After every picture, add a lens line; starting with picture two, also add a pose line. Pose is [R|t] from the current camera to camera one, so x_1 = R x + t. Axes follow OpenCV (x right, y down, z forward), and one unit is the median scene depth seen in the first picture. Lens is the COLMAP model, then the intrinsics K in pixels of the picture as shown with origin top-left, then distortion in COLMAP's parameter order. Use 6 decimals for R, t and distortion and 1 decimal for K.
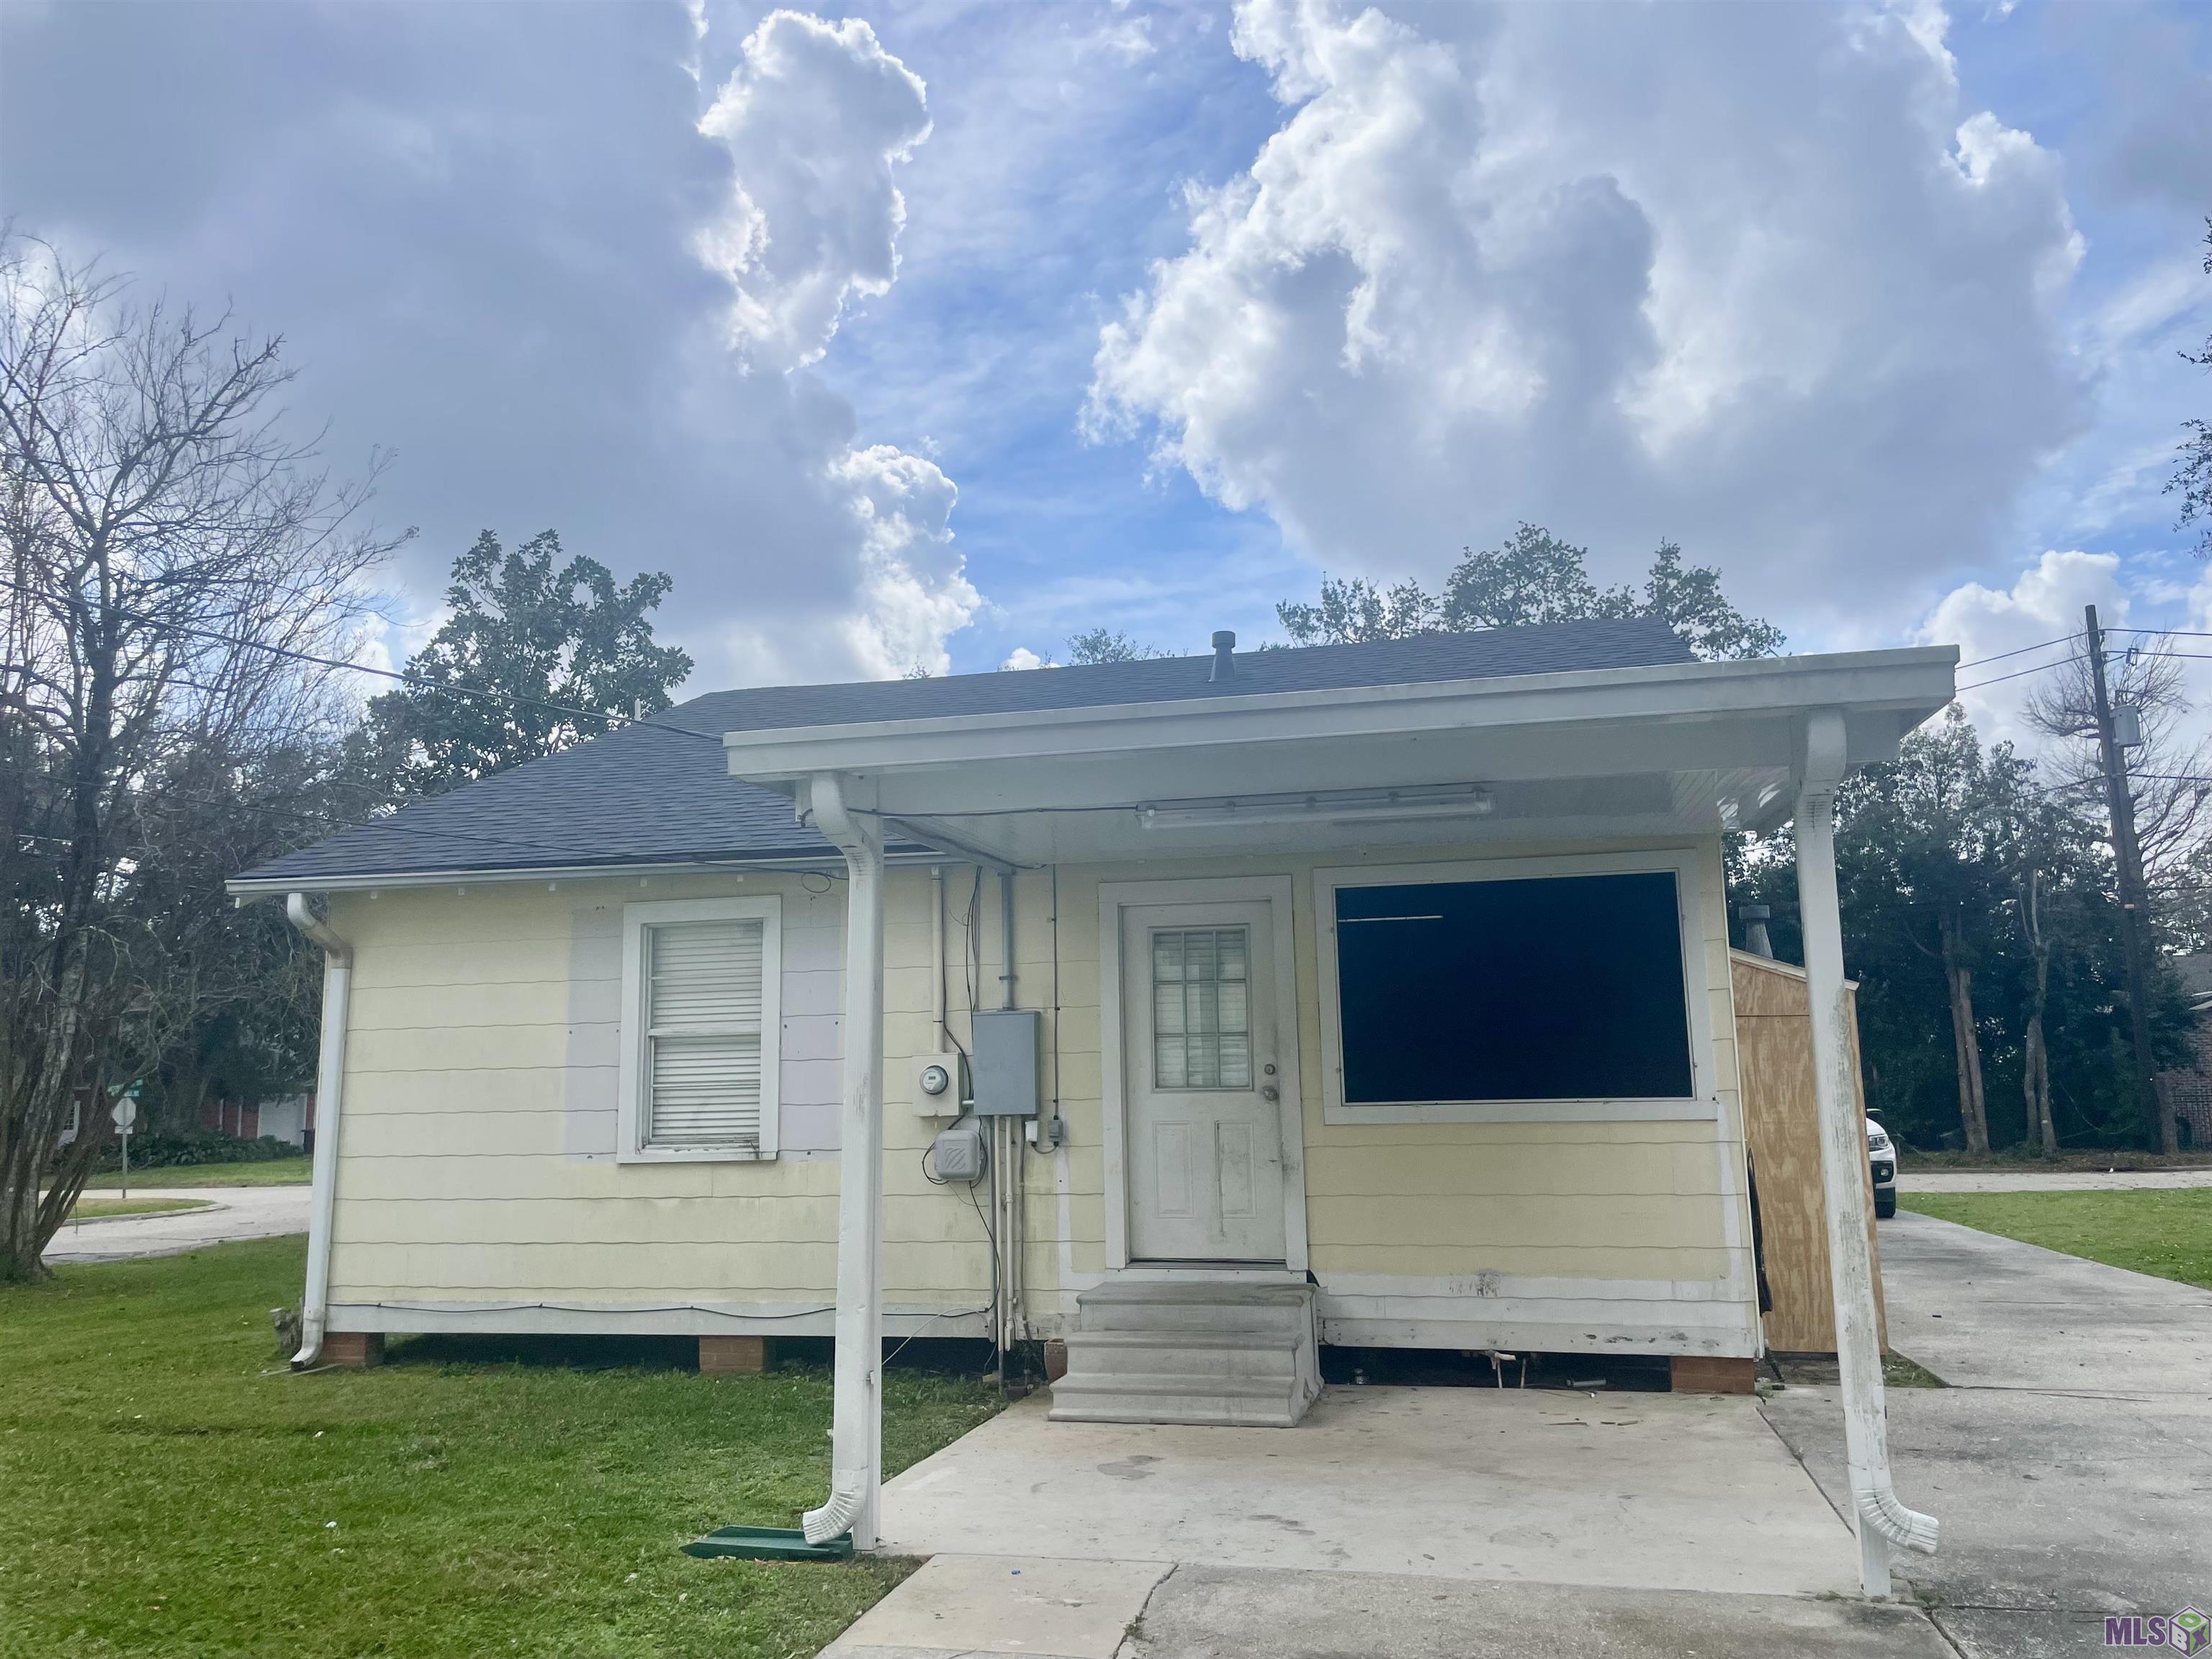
lens RADIAL K [[1698.7, 0, 1106.0], [0, 1698.7, 829.5], [0, 0, 1]] dist [0.085906, -0.116353]
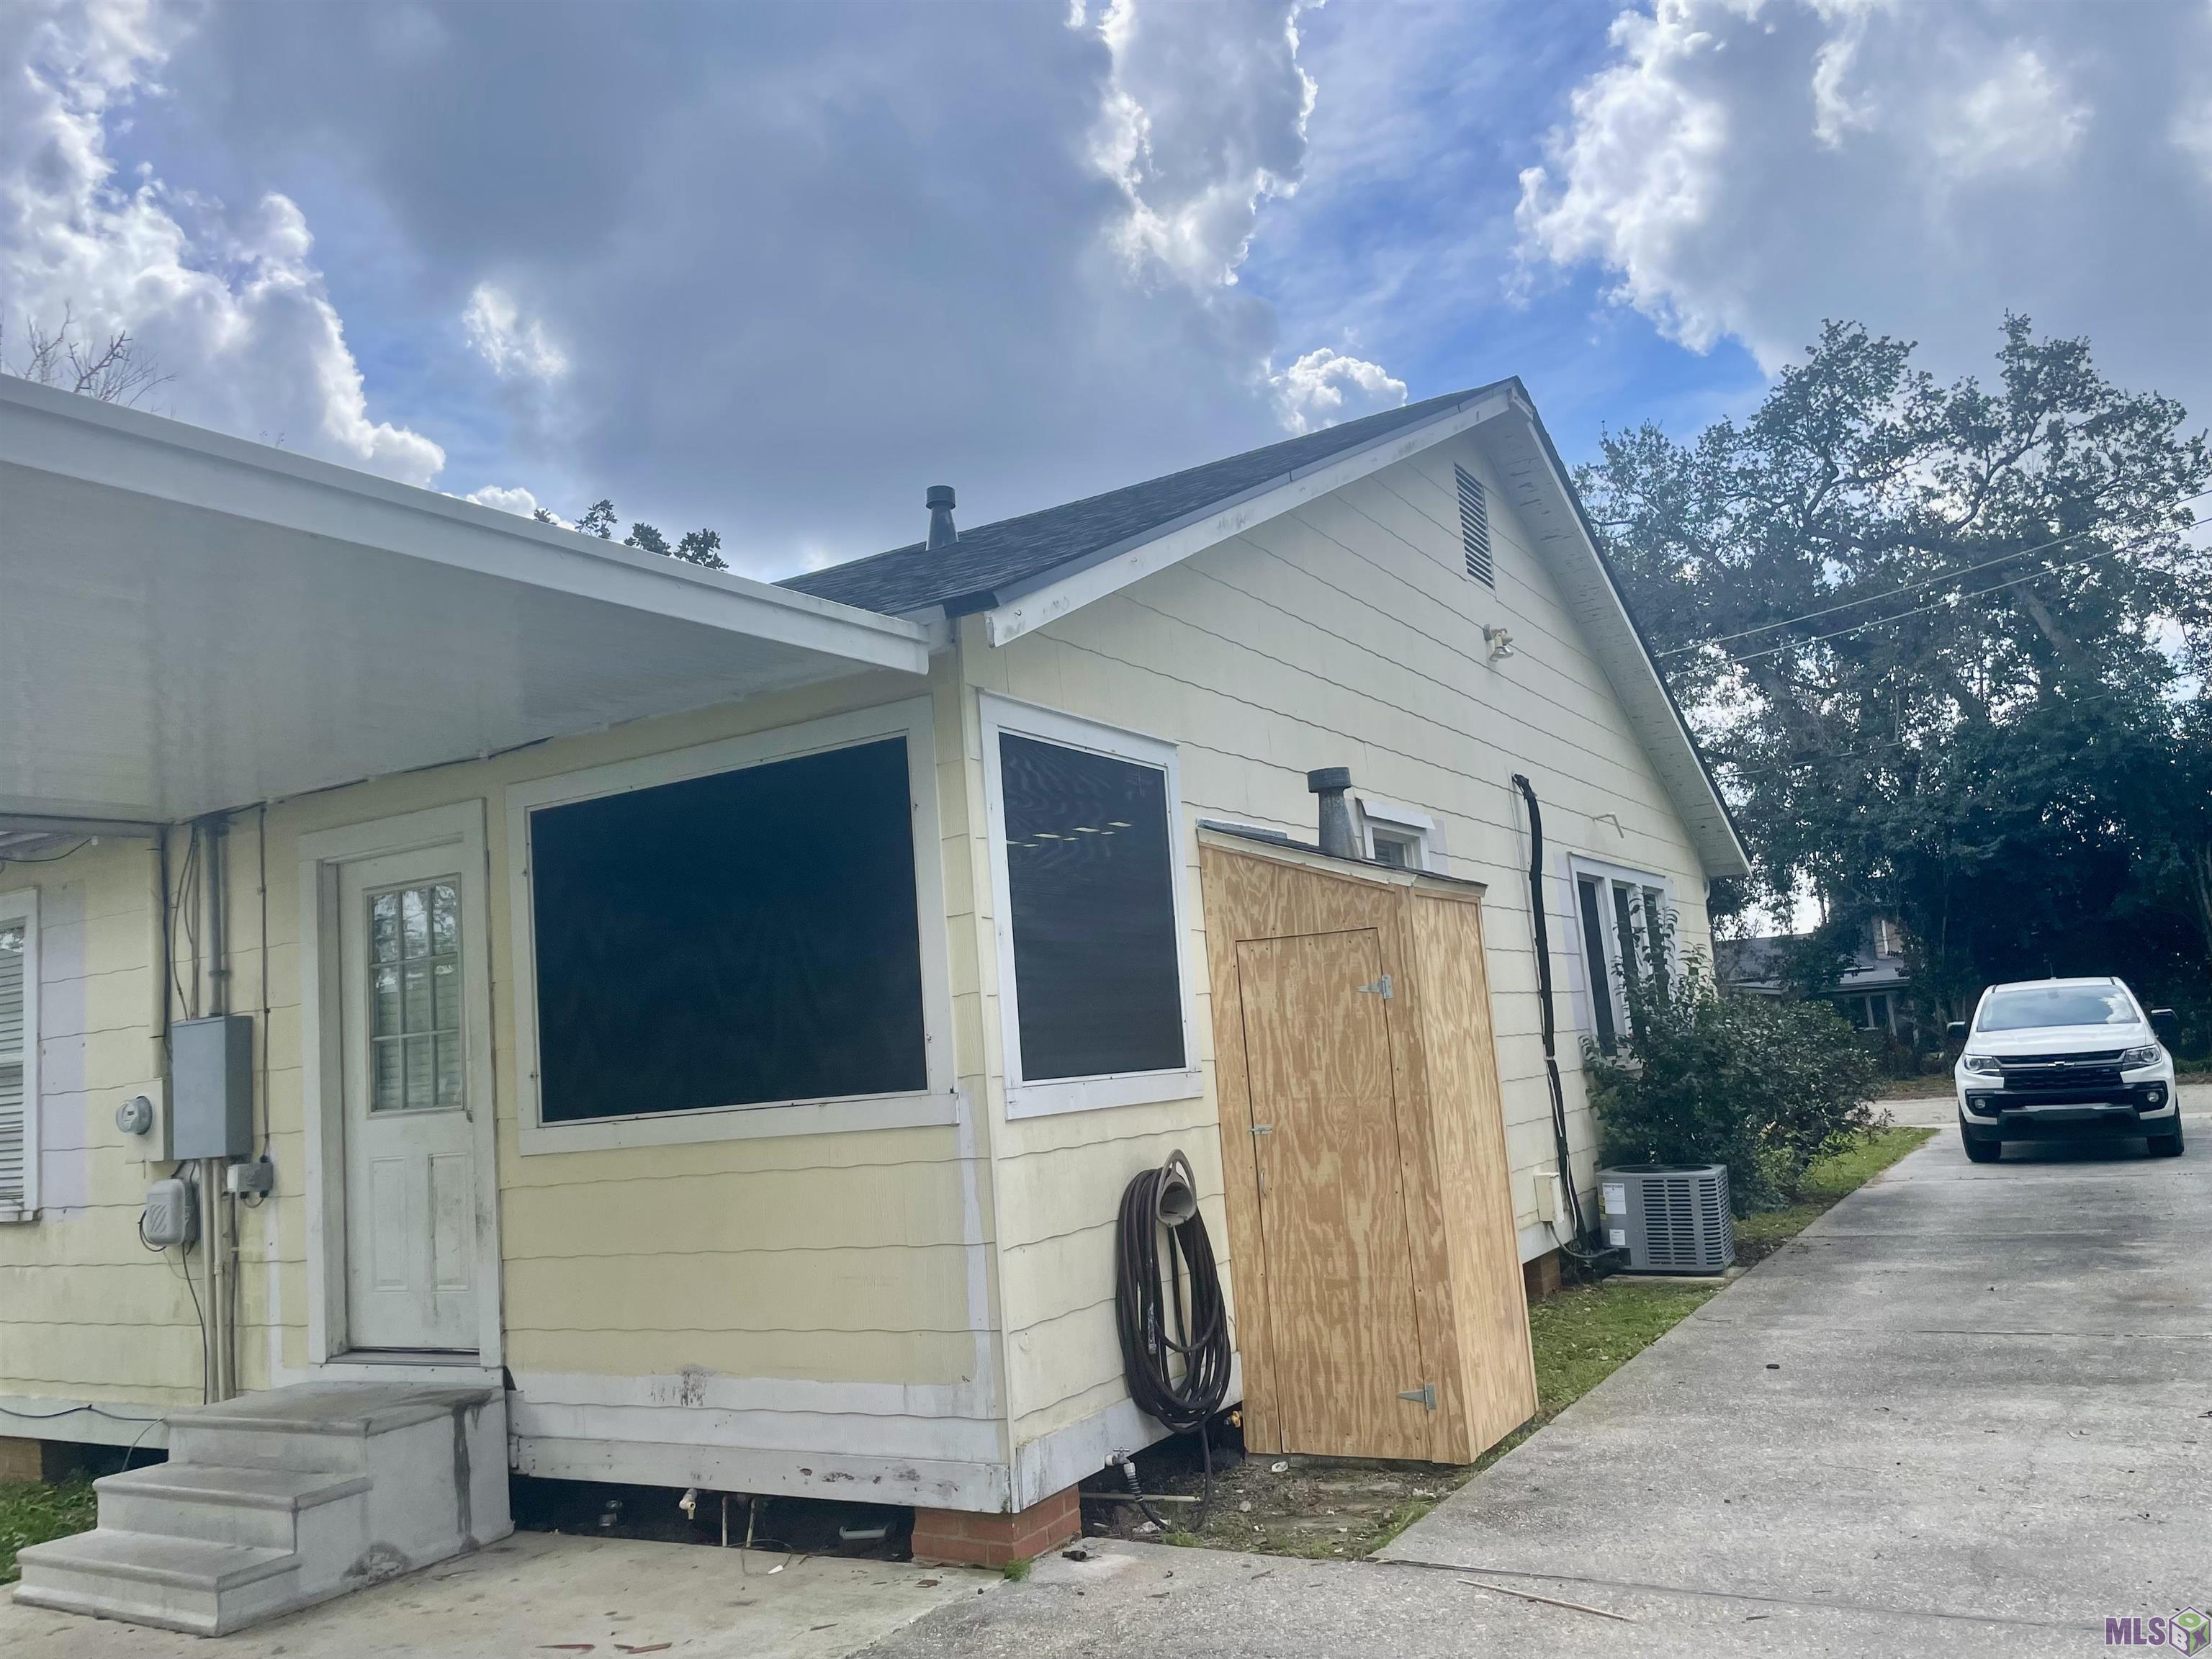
lens RADIAL K [[1698.7, 0, 1106.0], [0, 1698.7, 829.5], [0, 0, 1]] dist [0.085906, -0.116353]
pose [[0.955363, -0.096444, -0.279249, 0.542363], [0.106415, 0.994106, 0.020732, 0.050991], [0.275603, -0.049523, 0.959995, 0.391455]]
